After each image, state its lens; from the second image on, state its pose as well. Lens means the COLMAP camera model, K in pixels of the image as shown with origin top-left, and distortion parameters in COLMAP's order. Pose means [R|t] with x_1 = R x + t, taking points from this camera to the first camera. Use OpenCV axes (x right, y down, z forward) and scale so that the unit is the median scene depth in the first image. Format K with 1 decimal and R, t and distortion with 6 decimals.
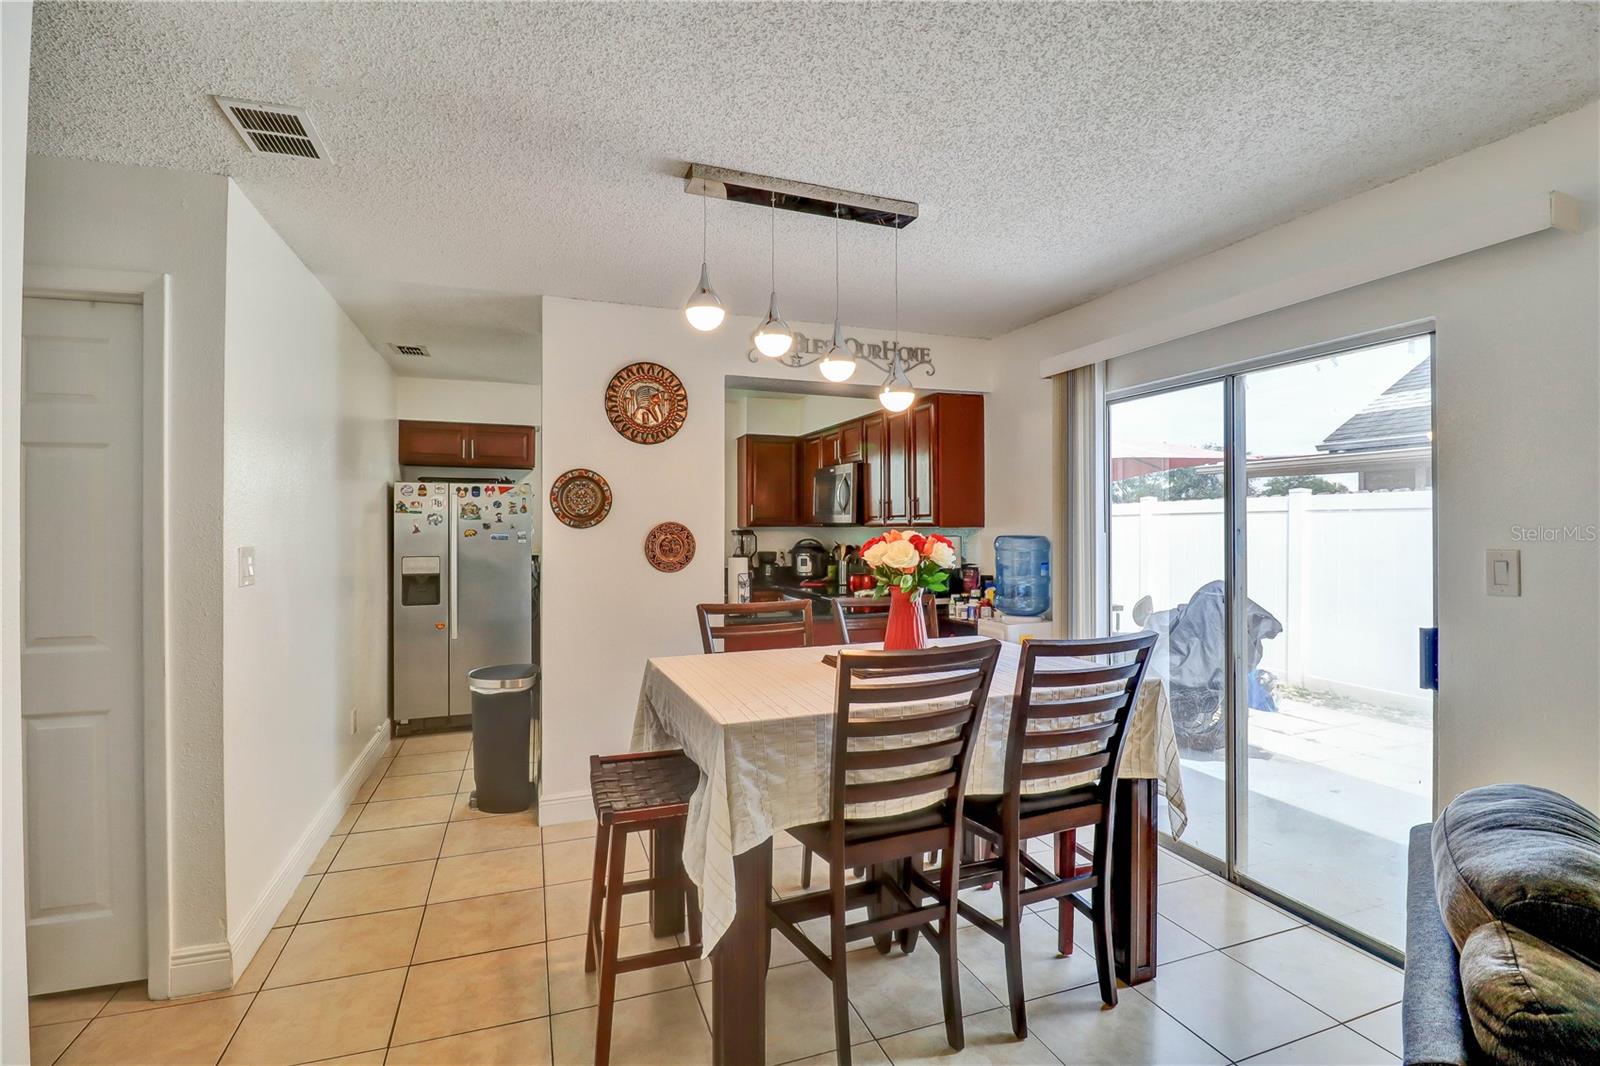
lens RADIAL K [[757.9, 0, 810.4], [0, 757.9, 529.4], [0, 0, 1]] dist [-0.006442, -0.006004]
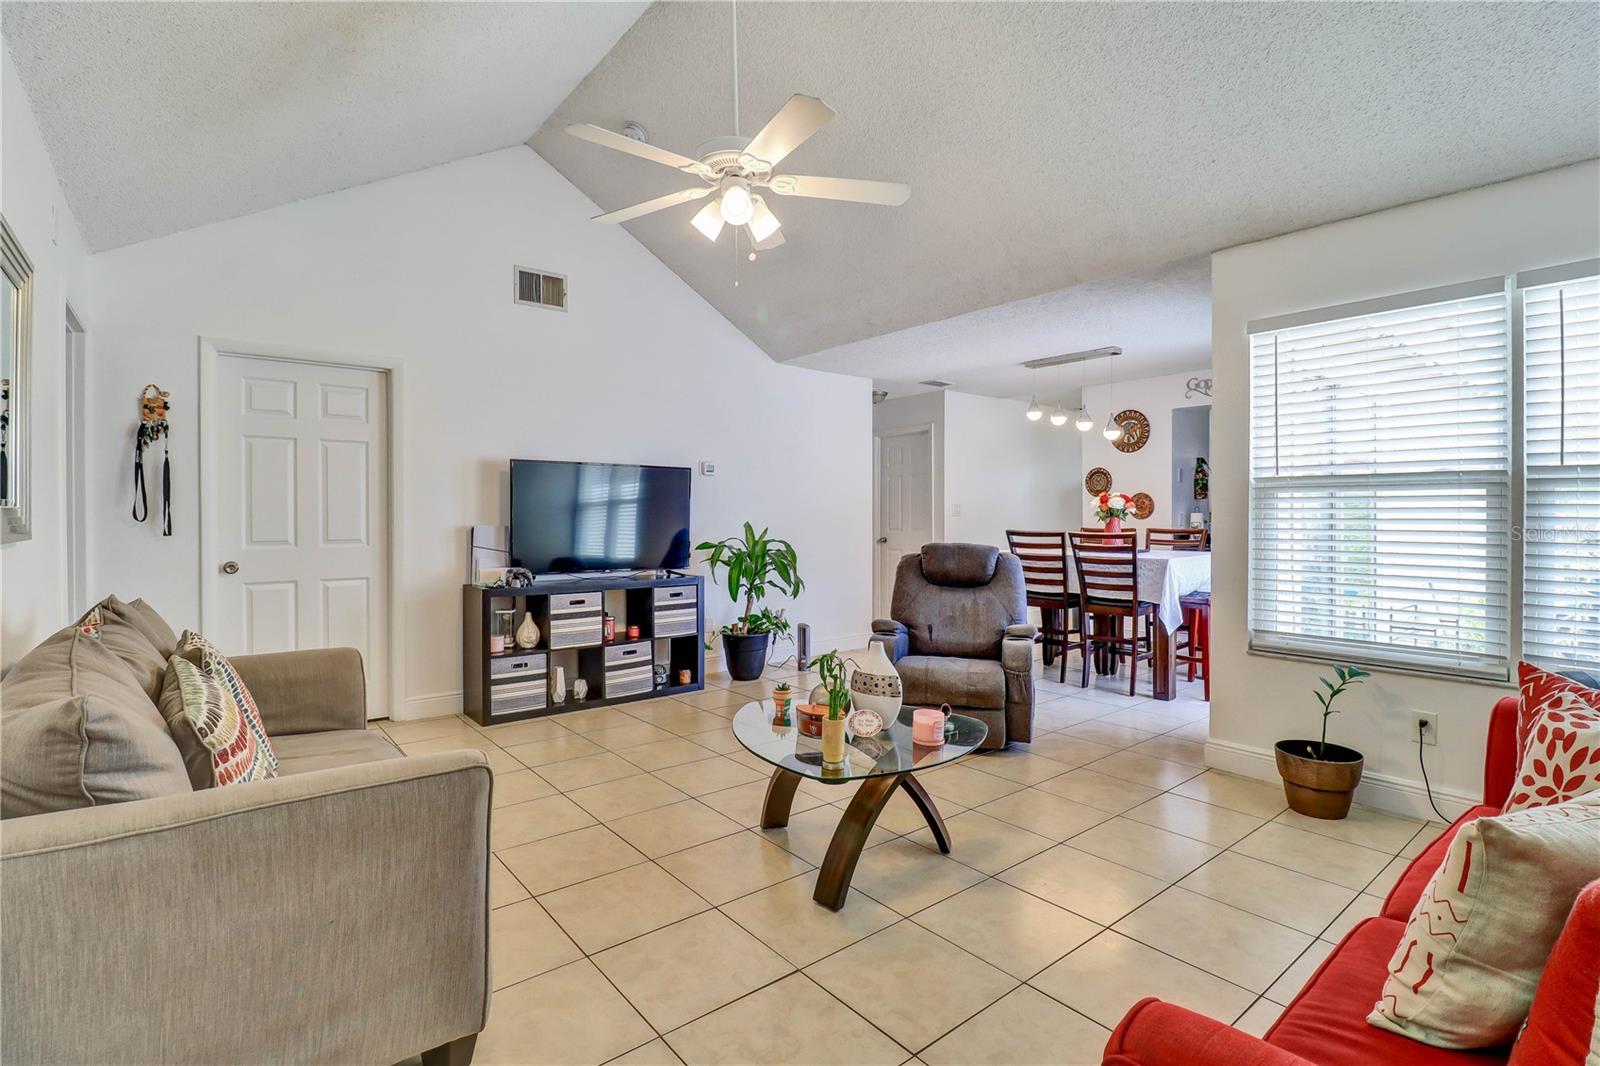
lens RADIAL K [[757.9, 0, 817.3], [0, 757.9, 519.0], [0, 0, 1]] dist [-0.006442, -0.006004]
pose [[0.342768, 0.004830, -0.939408, 1.348217], [-0.001269, 0.999988, 0.004679, 0.049462], [0.939419, -0.000412, 0.342770, -0.410739]]
